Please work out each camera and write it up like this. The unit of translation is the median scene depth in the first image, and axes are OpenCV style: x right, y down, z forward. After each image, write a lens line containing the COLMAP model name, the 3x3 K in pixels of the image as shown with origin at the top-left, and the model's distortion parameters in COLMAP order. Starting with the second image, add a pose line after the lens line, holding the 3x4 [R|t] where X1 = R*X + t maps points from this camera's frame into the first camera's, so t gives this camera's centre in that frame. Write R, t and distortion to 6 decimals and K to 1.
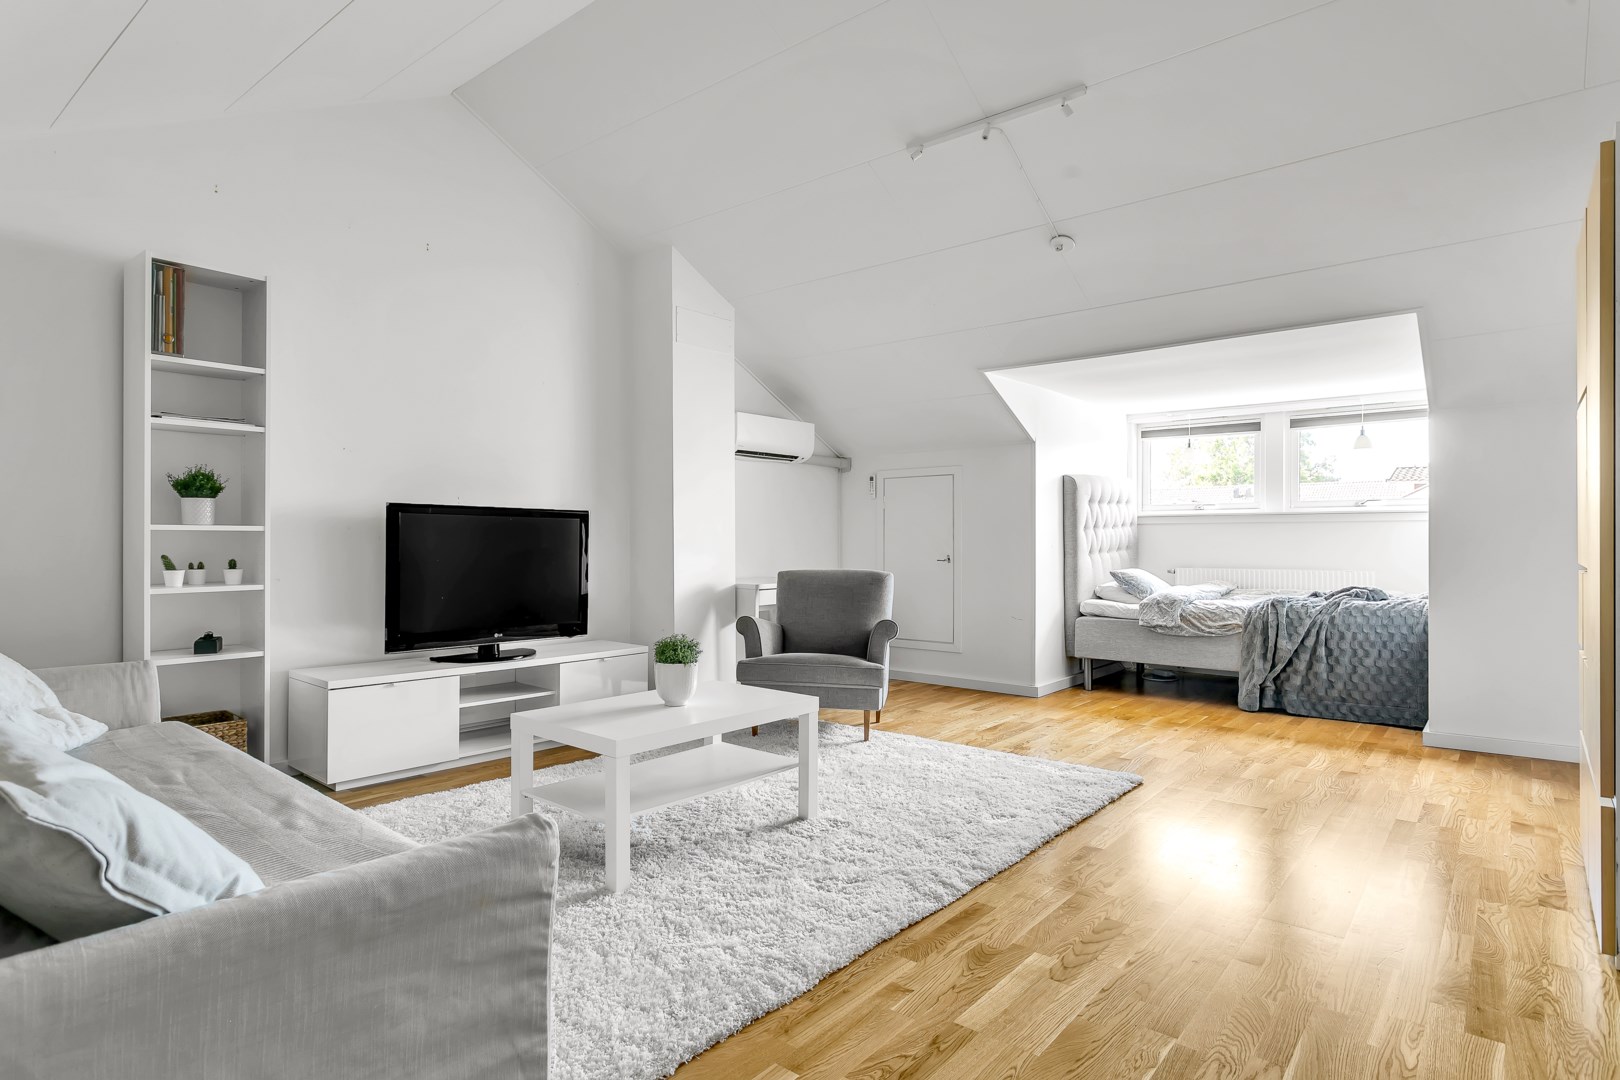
lens RADIAL K [[869.5, 0, 811.1], [0, 869.5, 528.5], [0, 0, 1]] dist [0.000561, 0.002710]
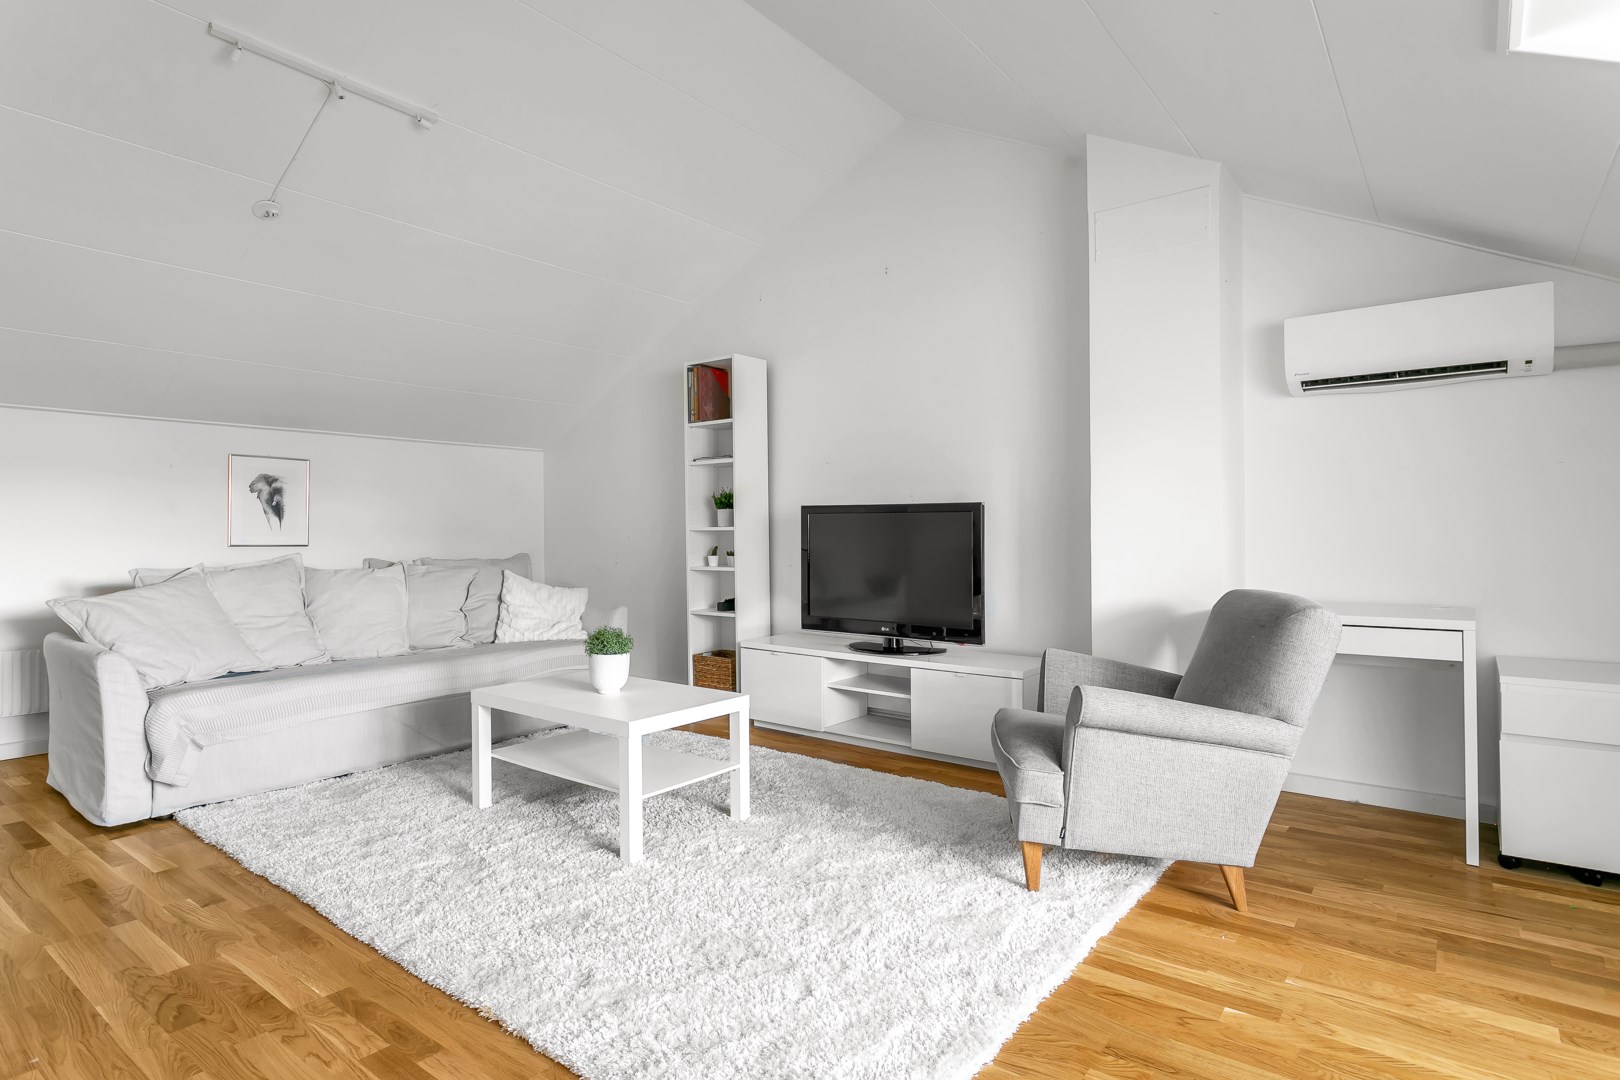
lens RADIAL K [[869.5, 0, 811.1], [0, 869.5, 528.5], [0, 0, 1]] dist [0.000561, 0.002710]
pose [[0.022953, -0.007433, -0.999709, 0.814373], [0.014665, 0.999867, -0.007098, 0.012238], [0.999629, -0.014498, 0.023059, 1.095145]]
